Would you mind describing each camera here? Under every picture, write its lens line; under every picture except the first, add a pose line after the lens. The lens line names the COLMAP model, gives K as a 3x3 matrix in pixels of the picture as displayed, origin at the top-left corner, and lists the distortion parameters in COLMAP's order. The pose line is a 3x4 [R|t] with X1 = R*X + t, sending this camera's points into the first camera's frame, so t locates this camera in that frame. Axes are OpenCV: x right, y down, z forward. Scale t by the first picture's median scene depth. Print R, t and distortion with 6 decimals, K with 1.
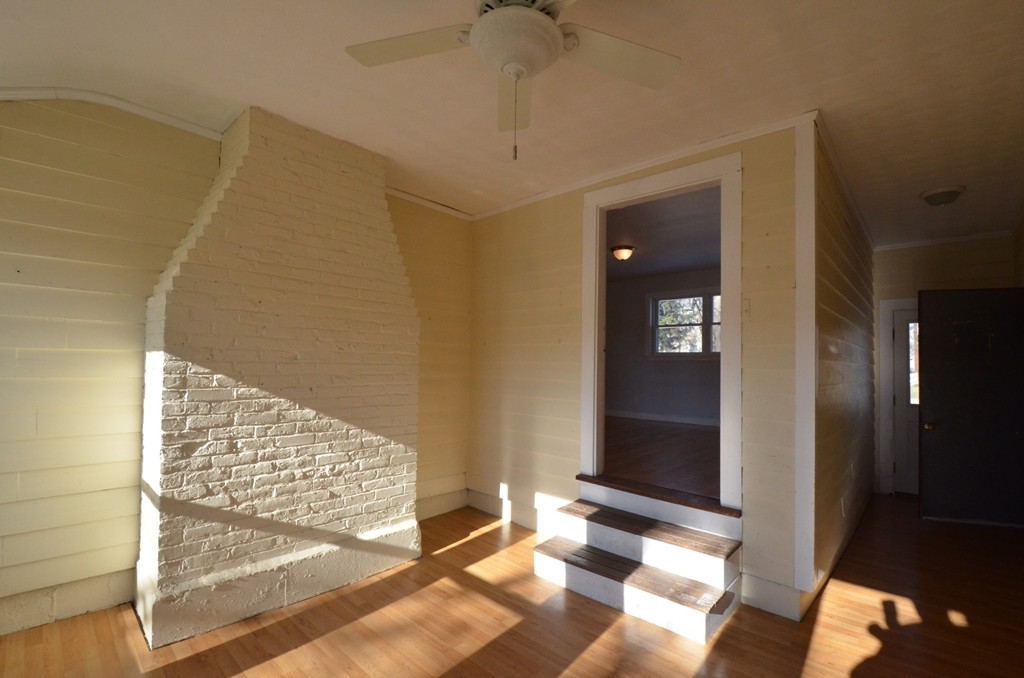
lens RADIAL K [[449.3, 0, 515.6], [0, 449.3, 343.2], [0, 0, 1]] dist [-0.001913, -0.006384]
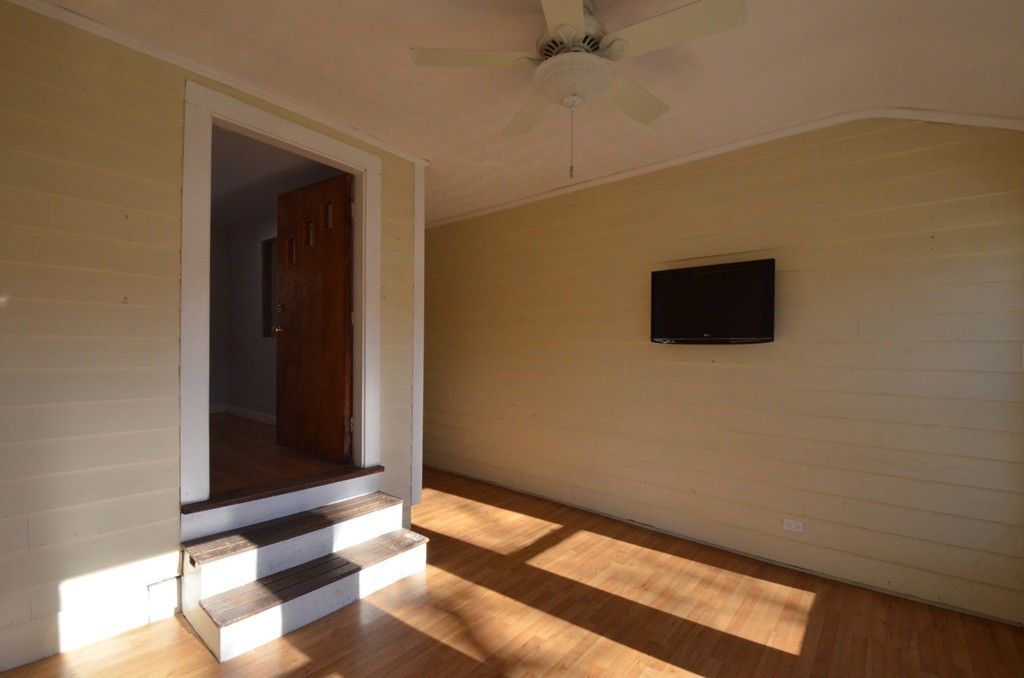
lens RADIAL K [[449.3, 0, 533.6], [0, 449.3, 350.7], [0, 0, 1]] dist [-0.001913, -0.006384]
pose [[-0.076524, -0.020199, 0.996863, -0.681412], [-0.060026, 0.998075, 0.015615, 0.023675], [-0.995259, -0.058643, -0.077589, 0.672636]]
